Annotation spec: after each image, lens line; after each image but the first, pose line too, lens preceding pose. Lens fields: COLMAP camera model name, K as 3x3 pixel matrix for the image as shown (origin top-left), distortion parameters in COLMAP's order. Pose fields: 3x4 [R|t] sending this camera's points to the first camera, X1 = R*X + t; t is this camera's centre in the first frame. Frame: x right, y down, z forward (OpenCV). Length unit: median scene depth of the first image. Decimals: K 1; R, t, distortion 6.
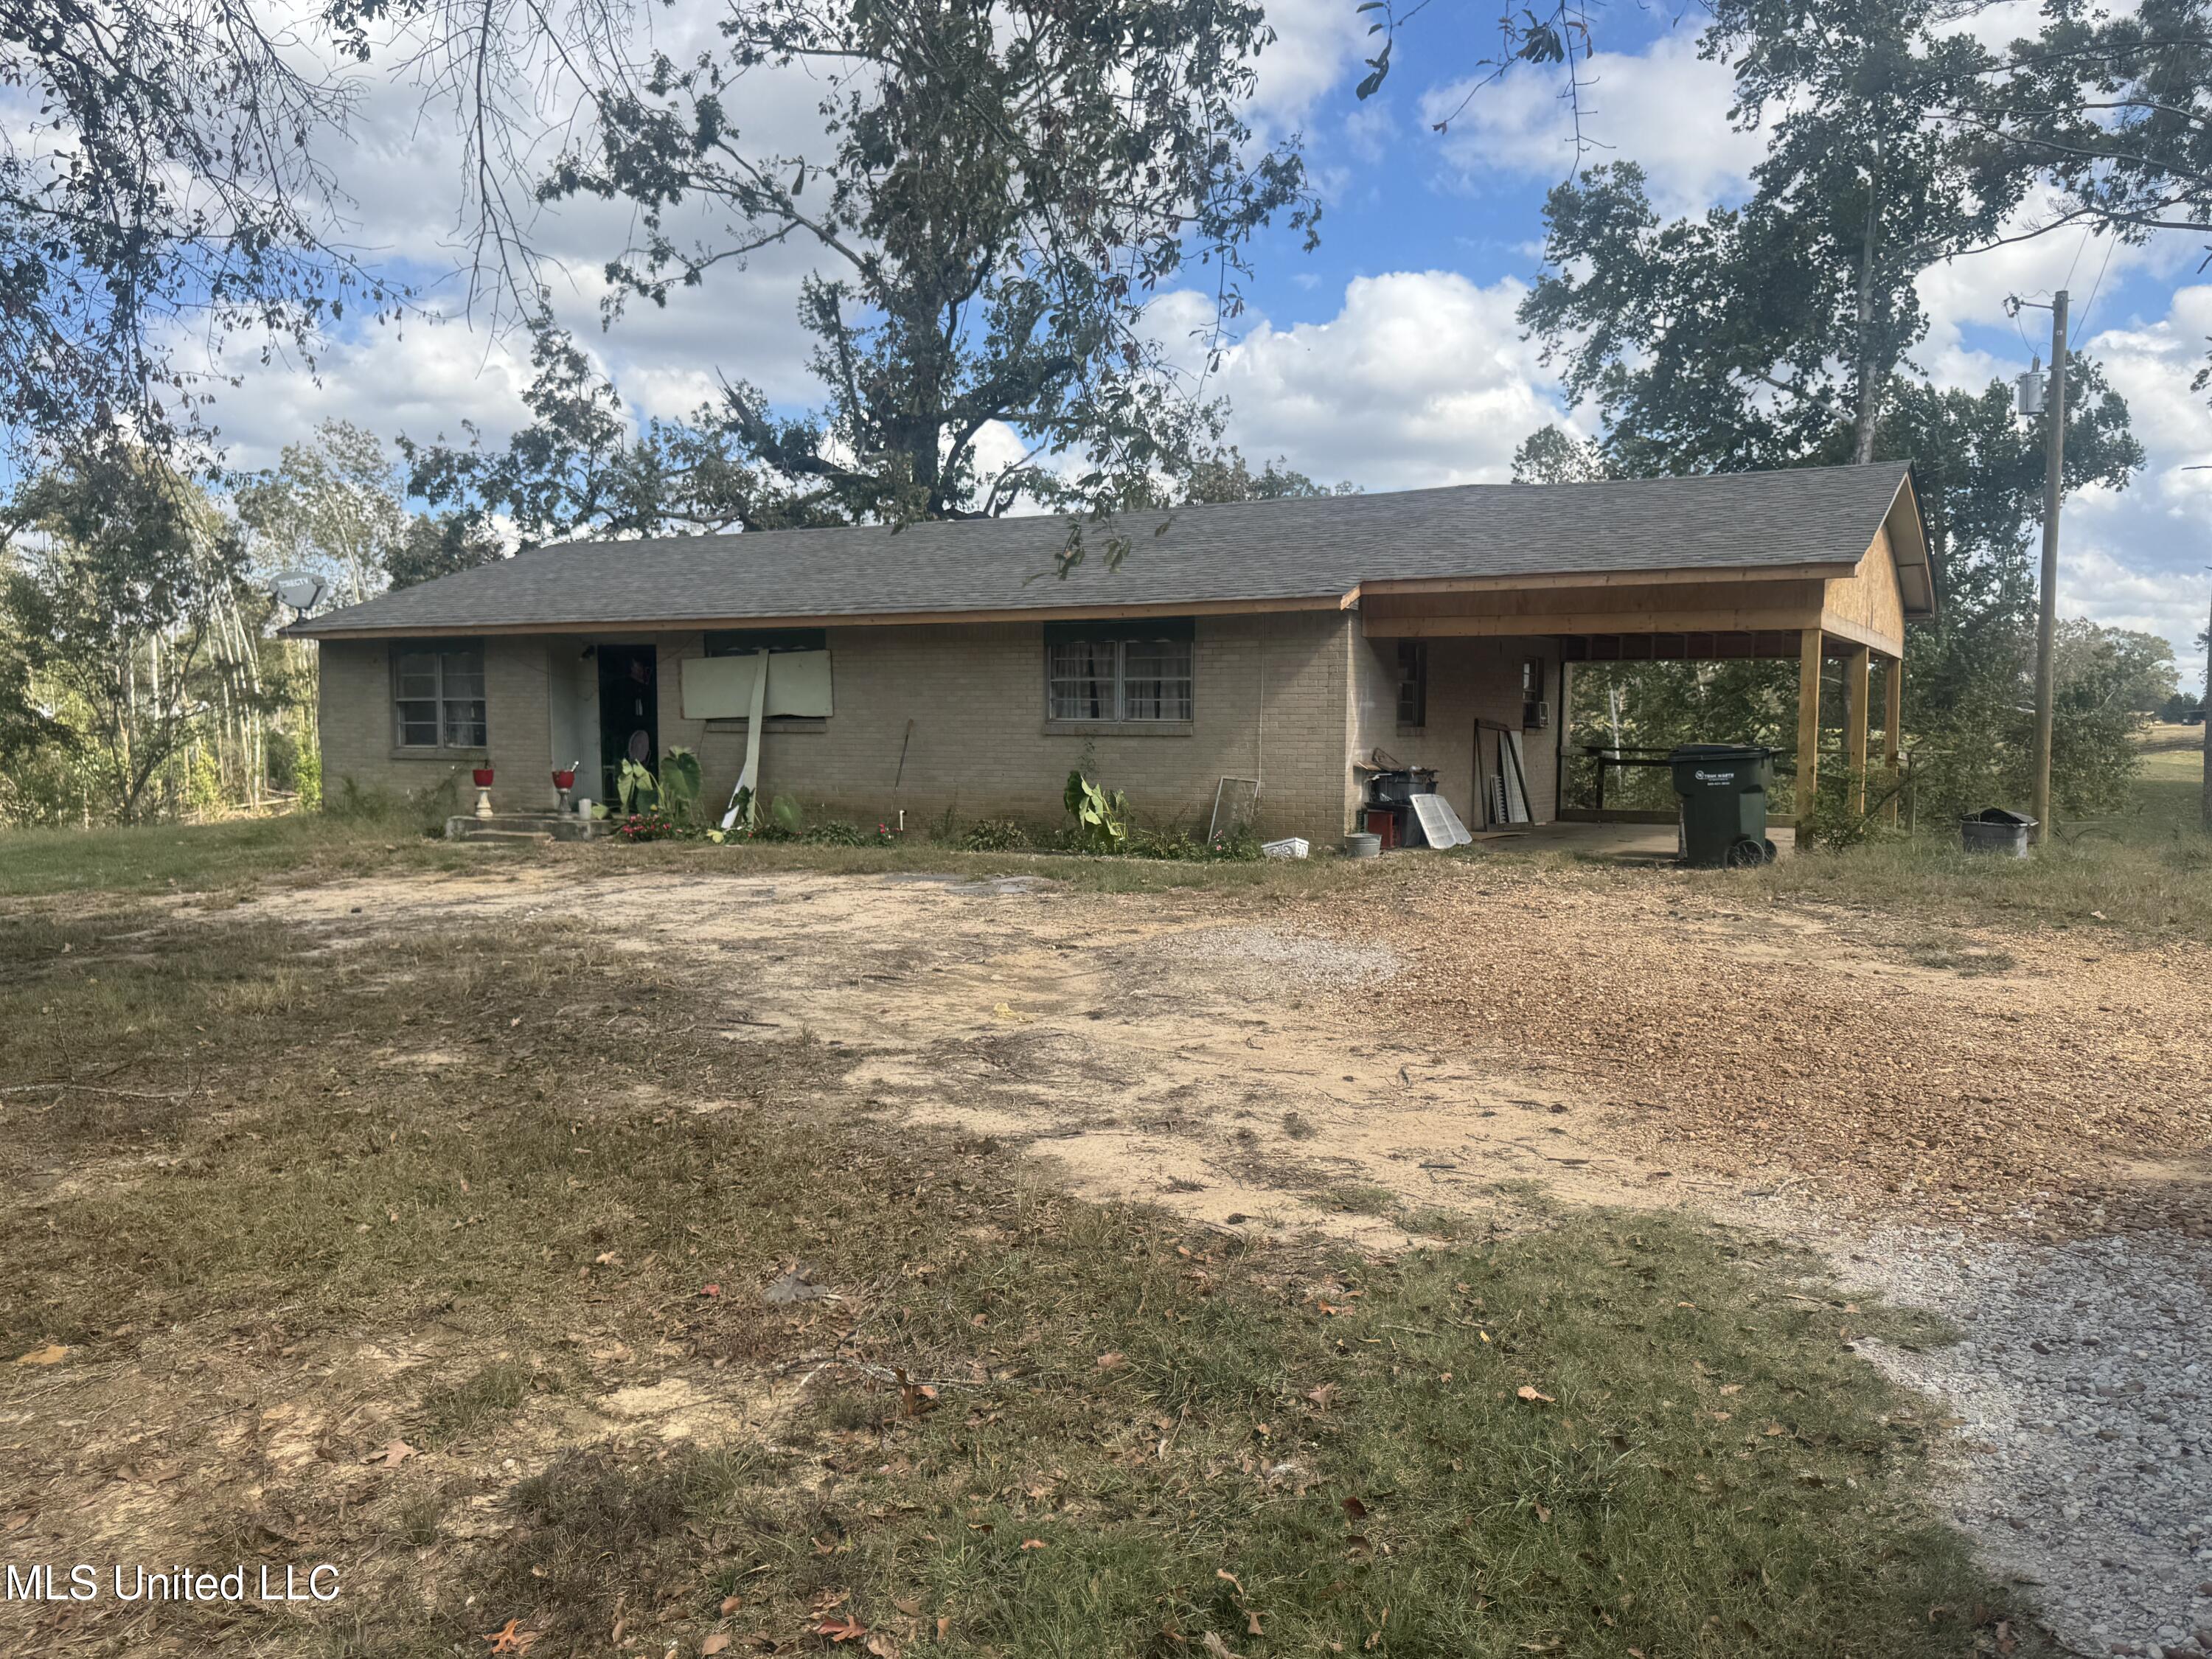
lens RADIAL K [[1765.1, 0, 1106.0], [0, 1765.1, 829.5], [0, 0, 1]] dist [0.035953, -0.055195]
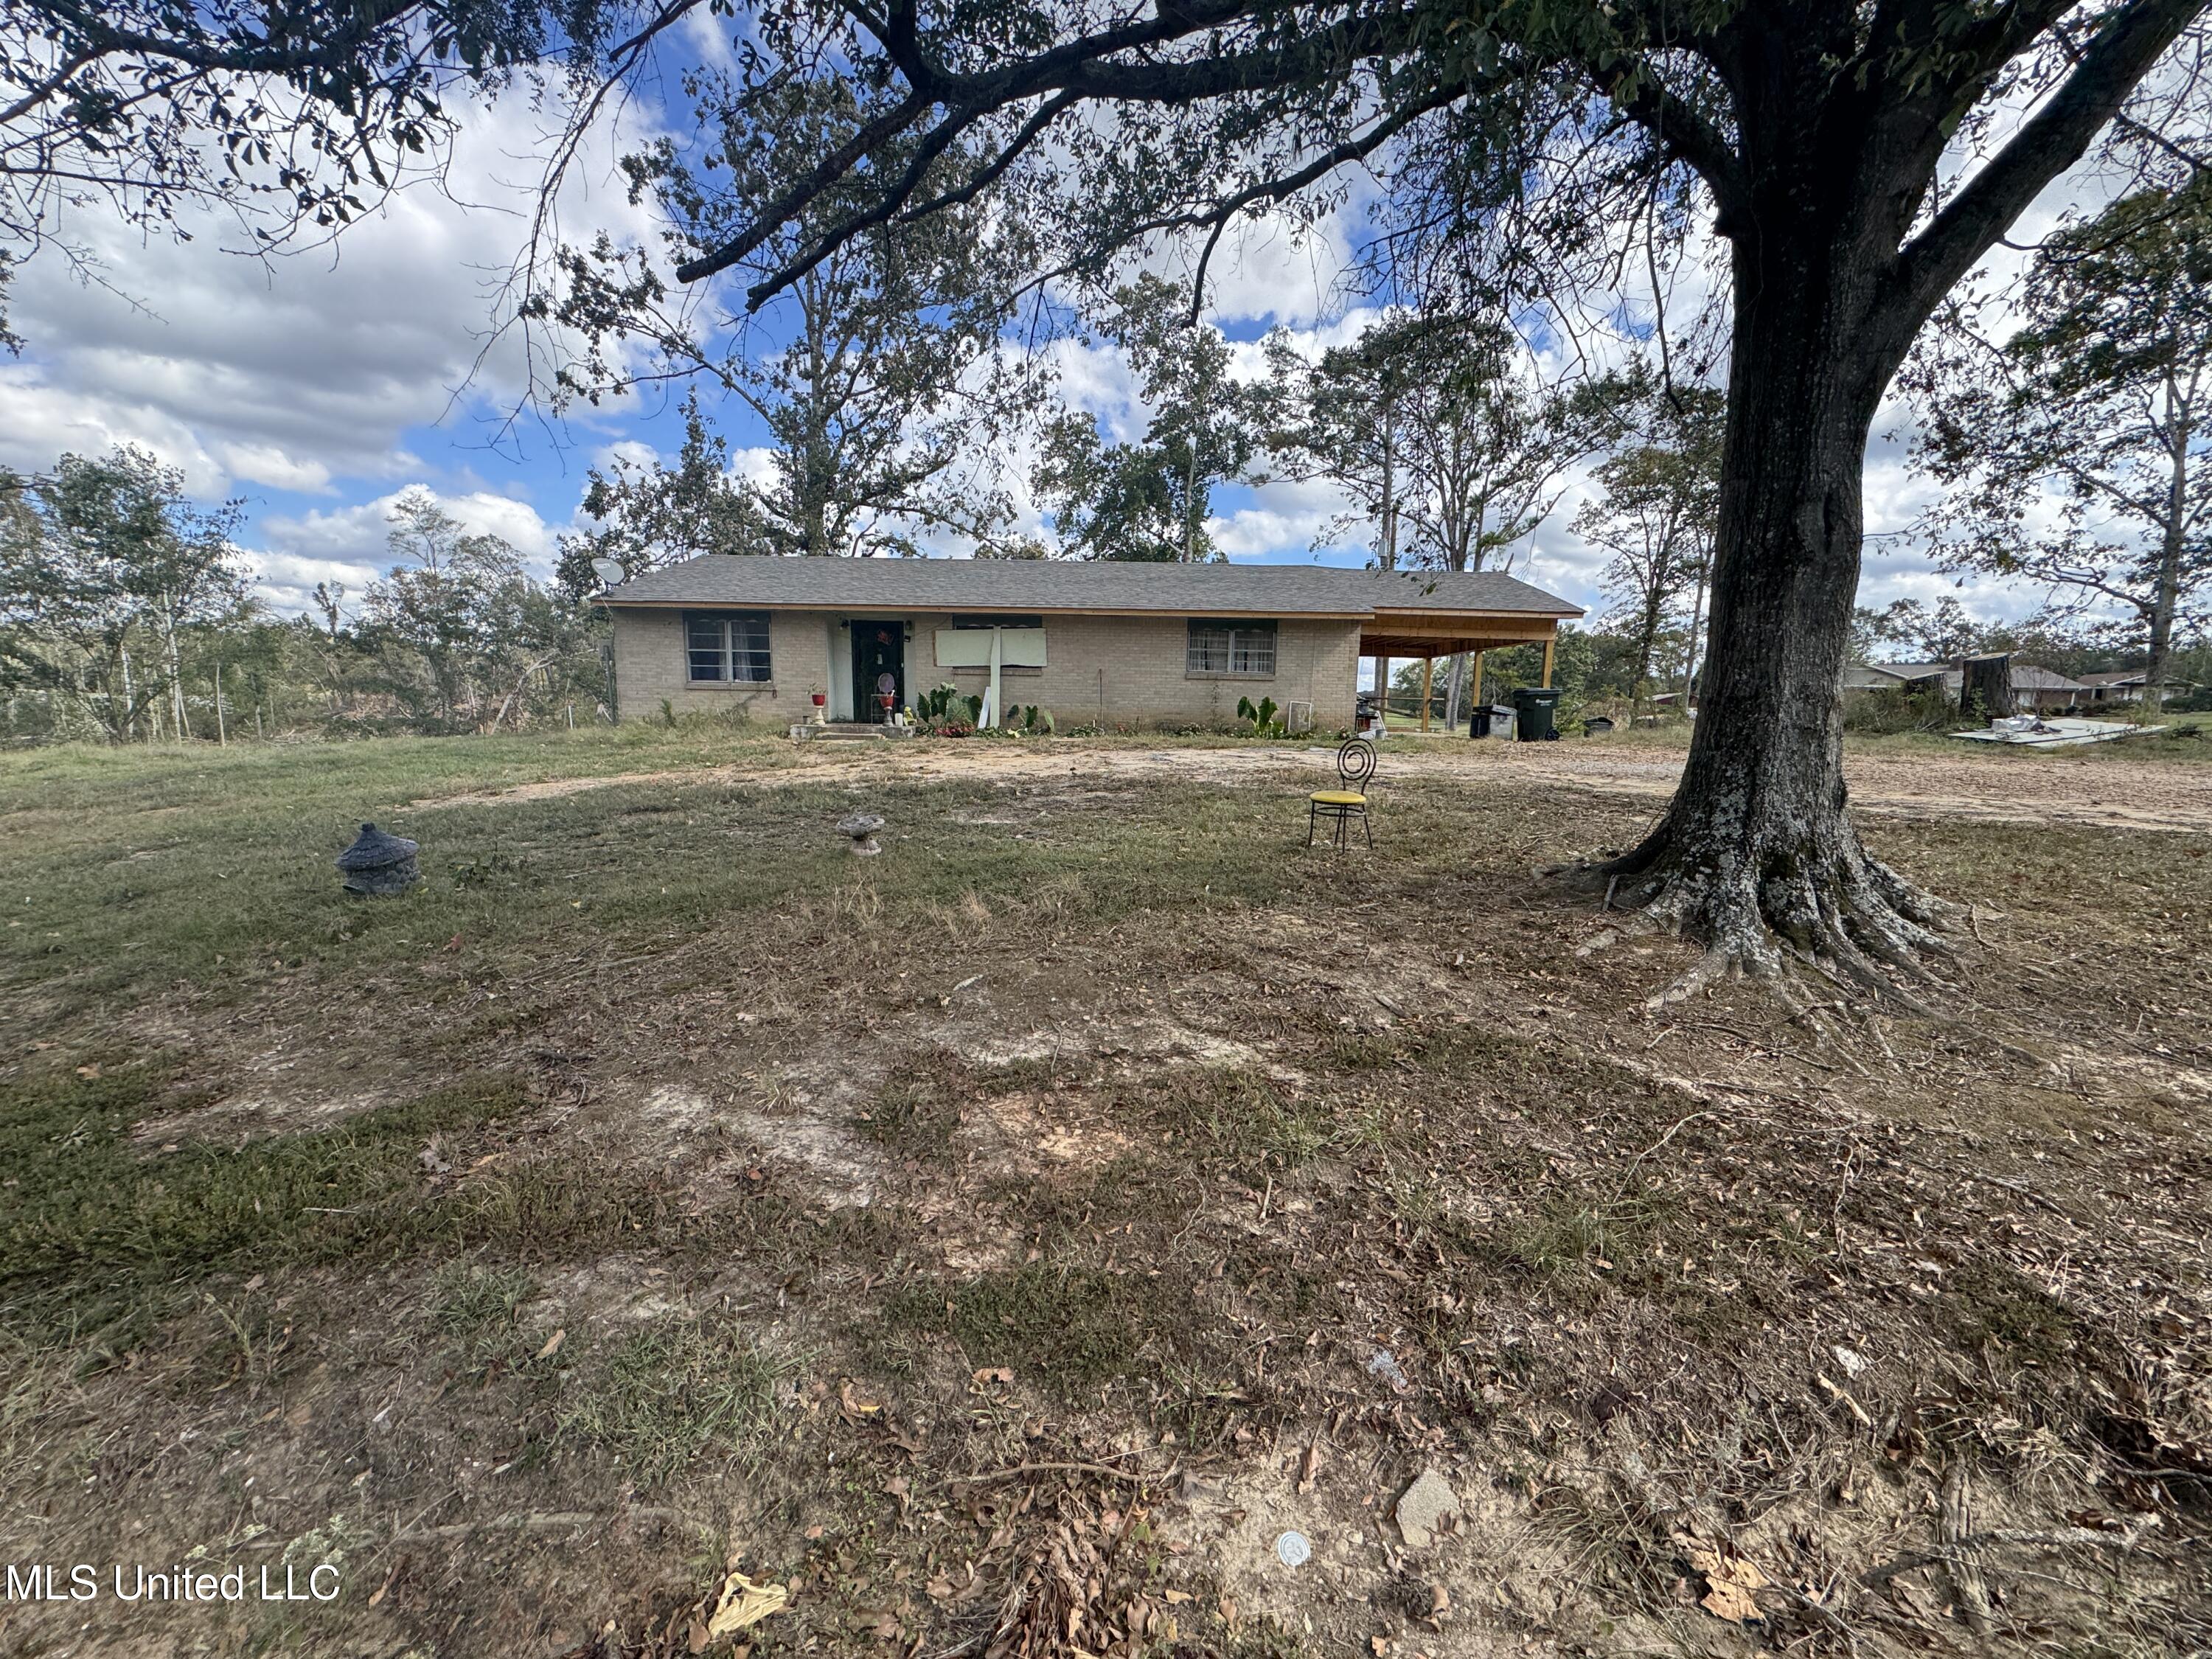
lens RADIAL K [[890.3, 0, 1106.0], [0, 890.3, 829.5], [0, 0, 1]] dist [-0.000294, 0.000079]
pose [[0.881317, -0.054310, 0.469395, -0.257427], [0.012517, 0.995708, 0.091704, 0.008183], [-0.472360, -0.074945, 0.878214, 0.084985]]
